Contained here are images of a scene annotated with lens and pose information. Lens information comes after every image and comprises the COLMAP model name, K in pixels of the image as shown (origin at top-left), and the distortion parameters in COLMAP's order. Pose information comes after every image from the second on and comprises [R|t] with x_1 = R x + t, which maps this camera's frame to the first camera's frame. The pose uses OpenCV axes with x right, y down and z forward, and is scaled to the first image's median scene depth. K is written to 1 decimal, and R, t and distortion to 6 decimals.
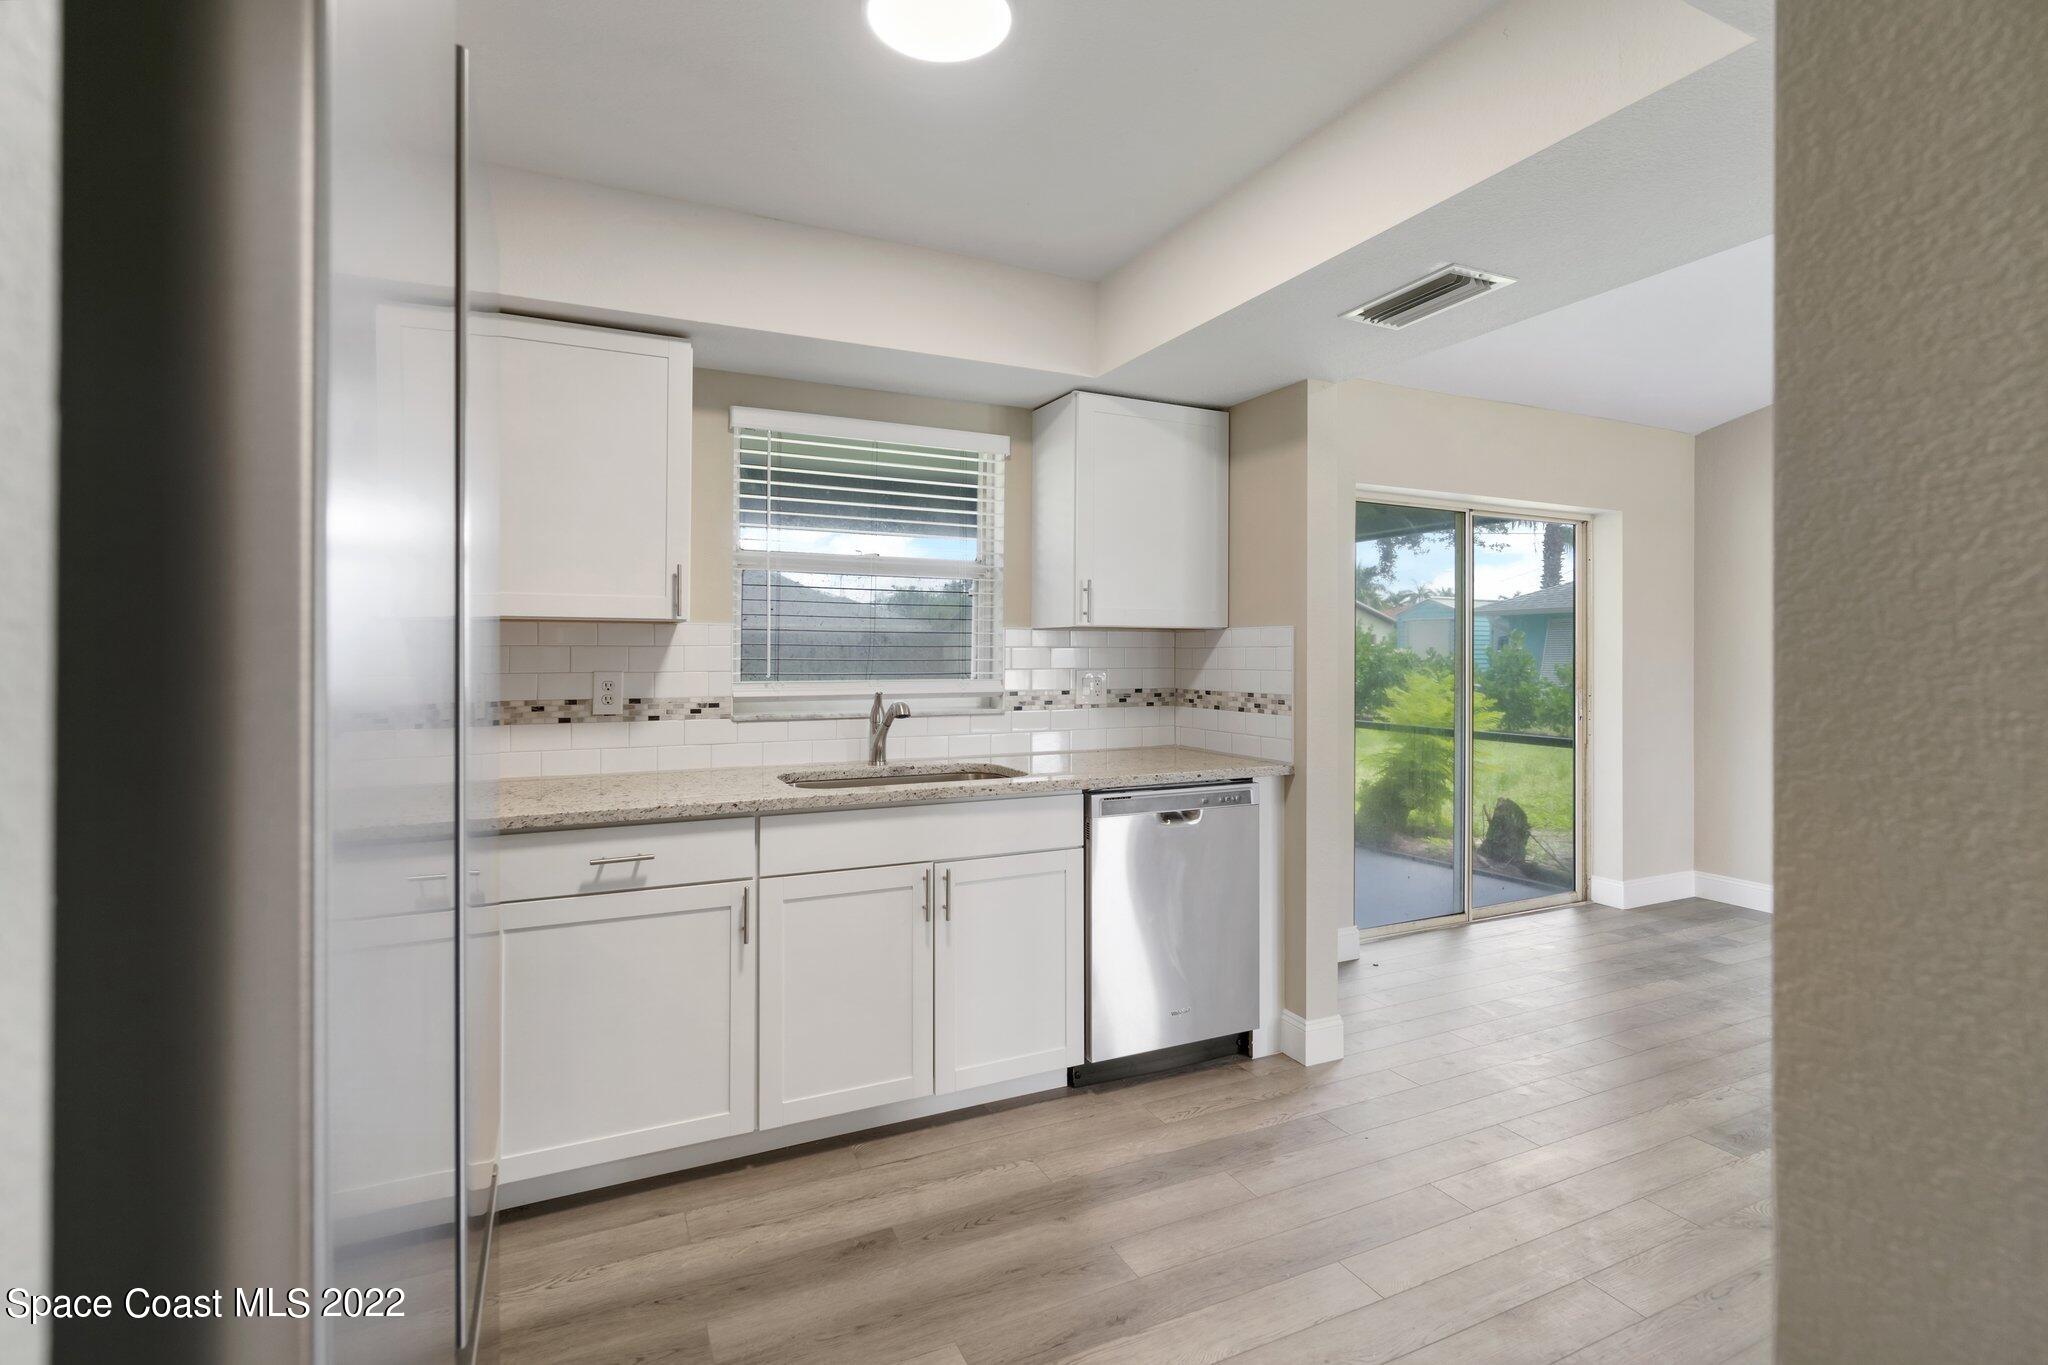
lens RADIAL K [[946.8, 0, 1030.0], [0, 946.8, 643.4], [0, 0, 1]] dist [-0.000507, 0.000523]
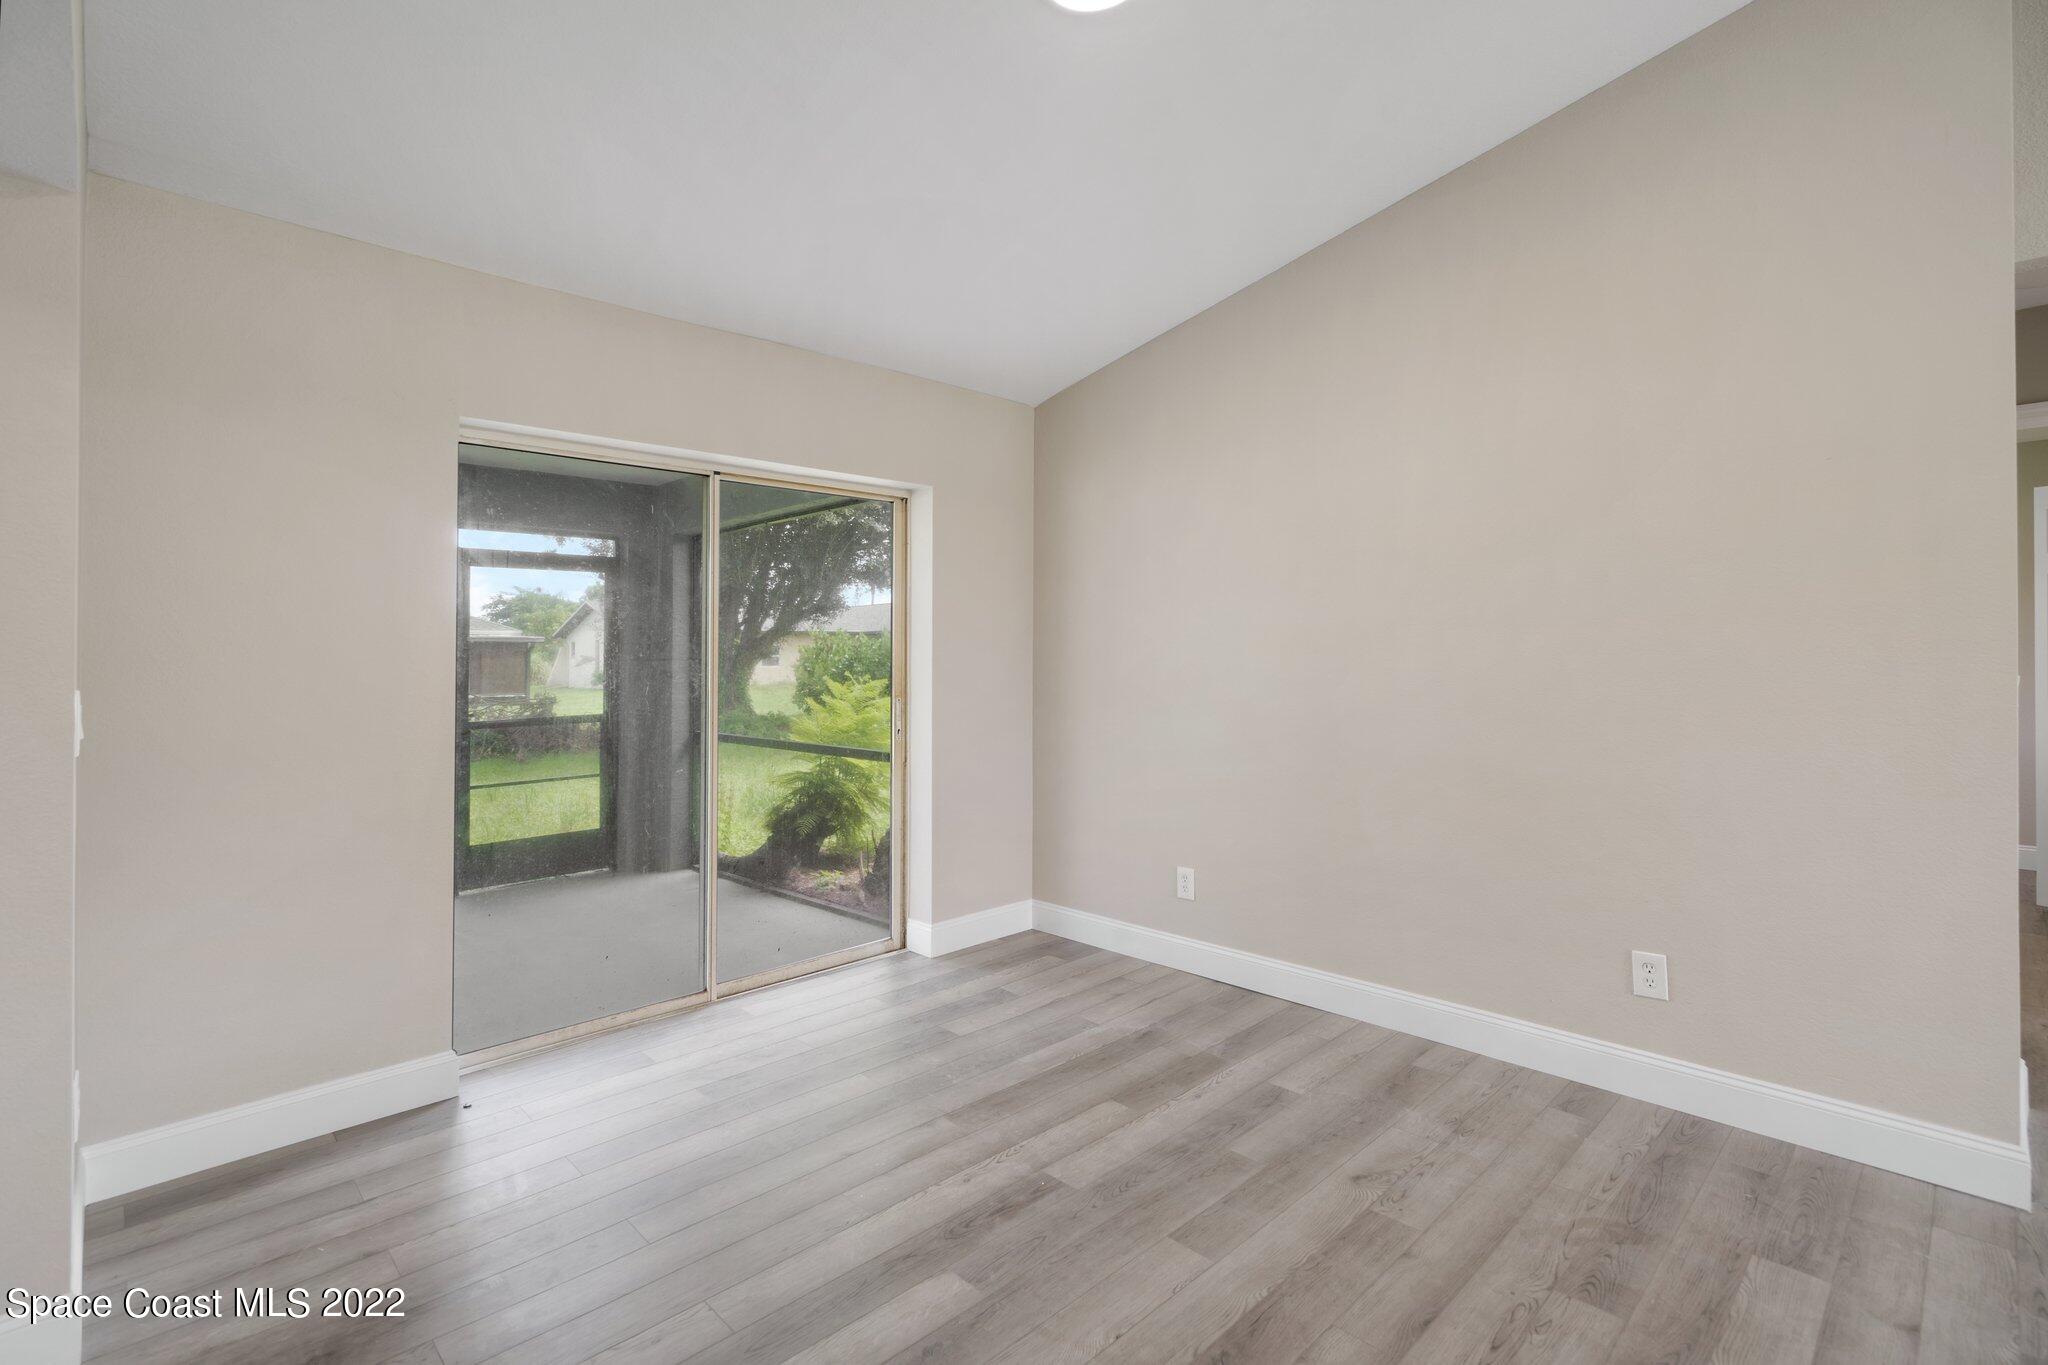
lens RADIAL K [[946.8, 0, 1004.2], [0, 946.8, 660.6], [0, 0, 1]] dist [-0.000507, 0.000523]
pose [[0.950944, -0.010786, 0.309175, 0.755924], [0.006908, 0.999883, 0.013634, 0.007932], [-0.309286, -0.010829, 0.950907, 0.313700]]
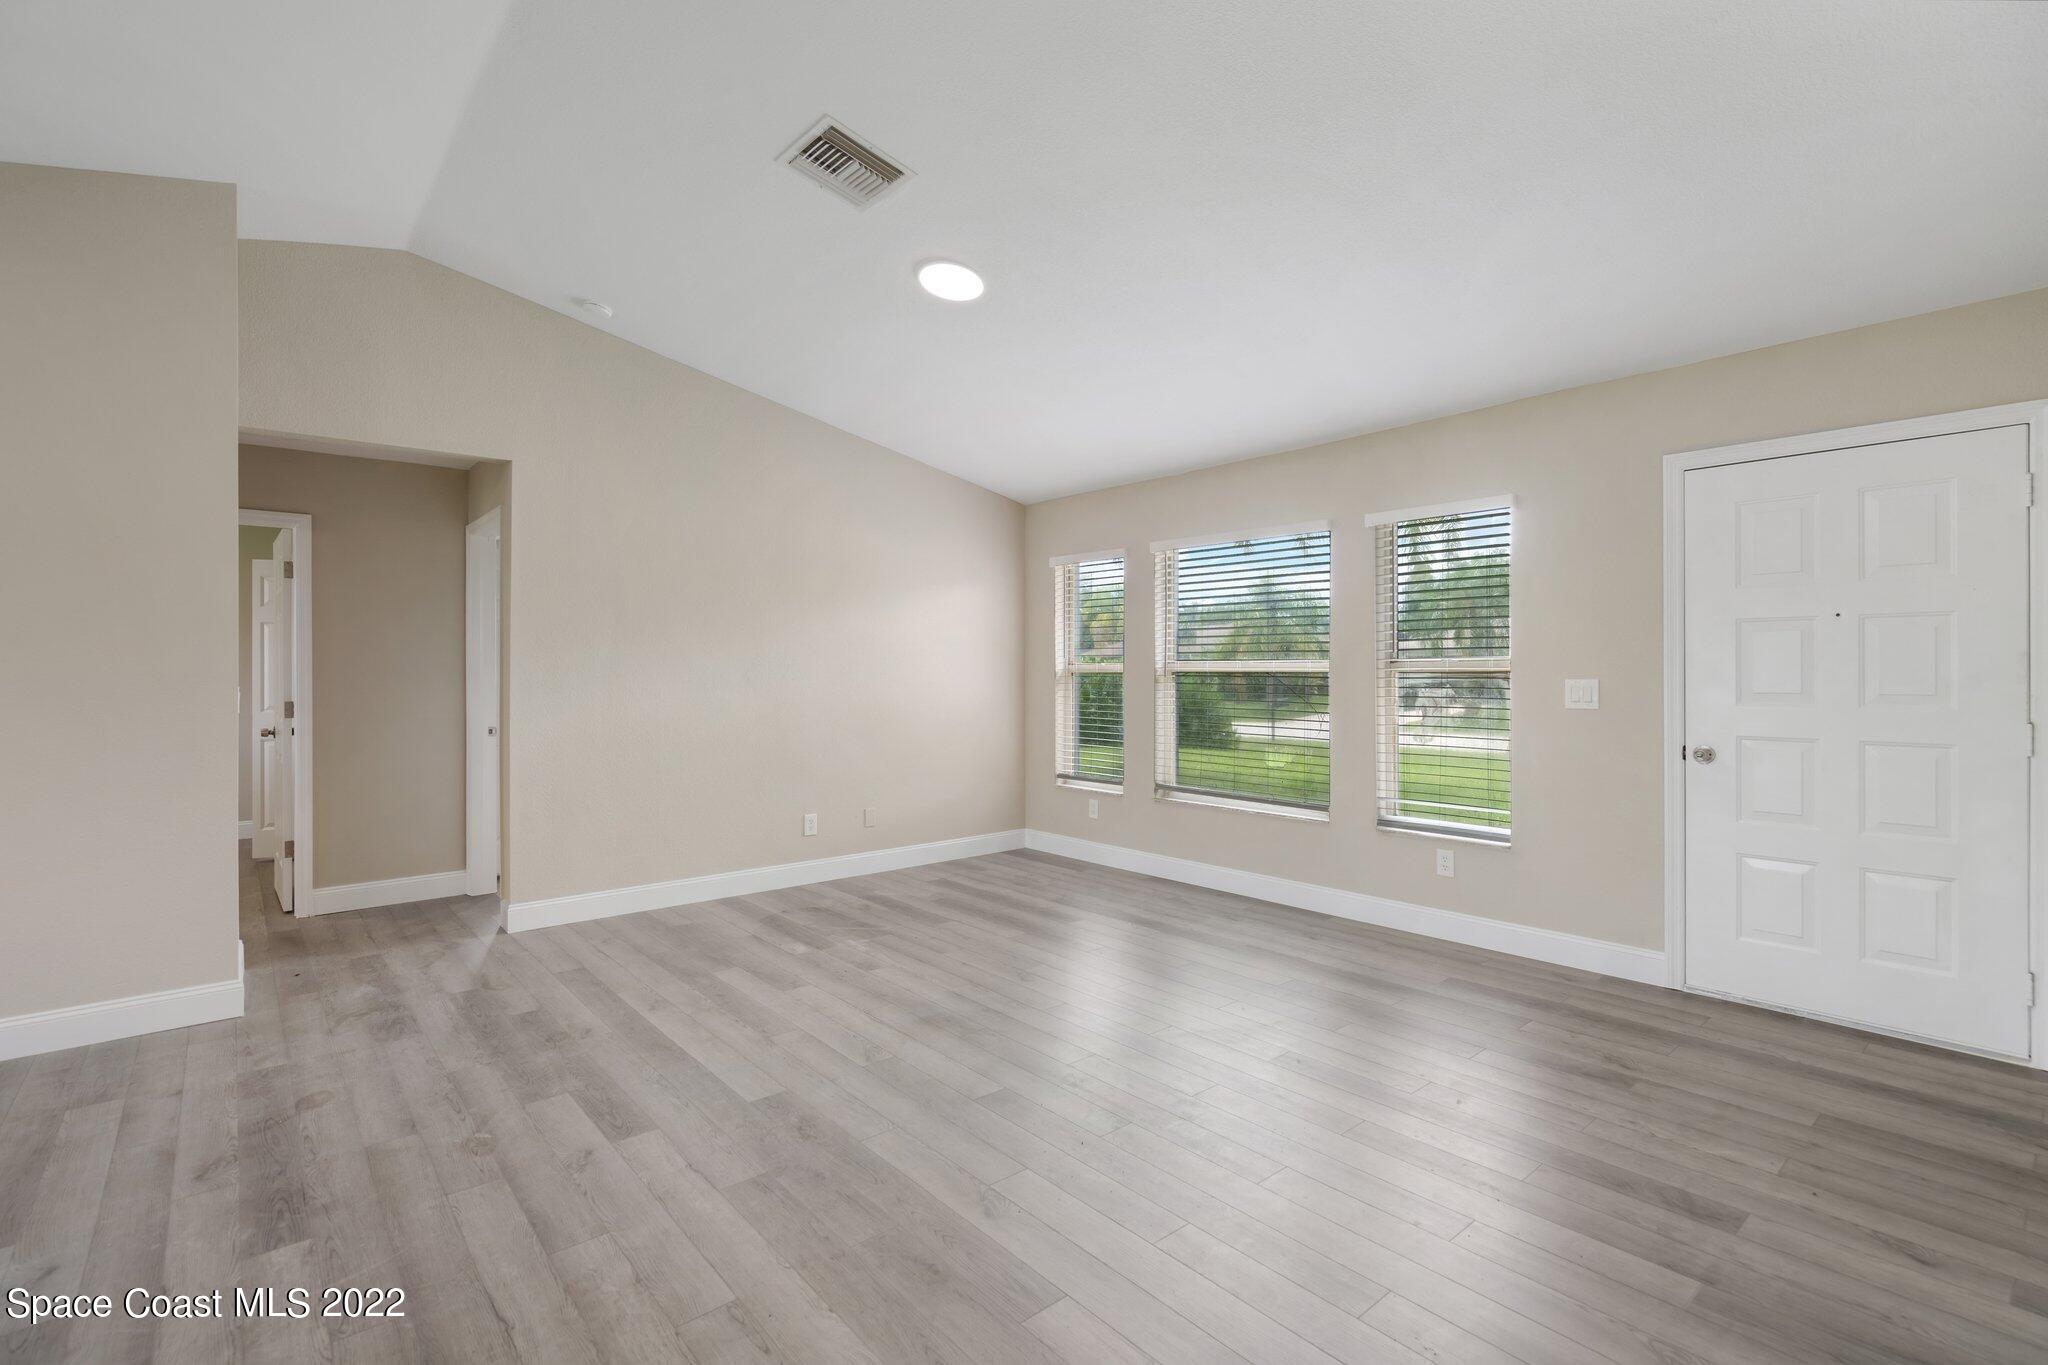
lens RADIAL K [[946.8, 0, 1022.0], [0, 946.8, 660.8], [0, 0, 1]] dist [-0.000507, 0.000523]
pose [[-0.250621, 0.007441, 0.968057, 0.293717], [-0.003708, 0.999956, -0.008646, 0.006756], [-0.968078, -0.005757, -0.250582, 0.095989]]
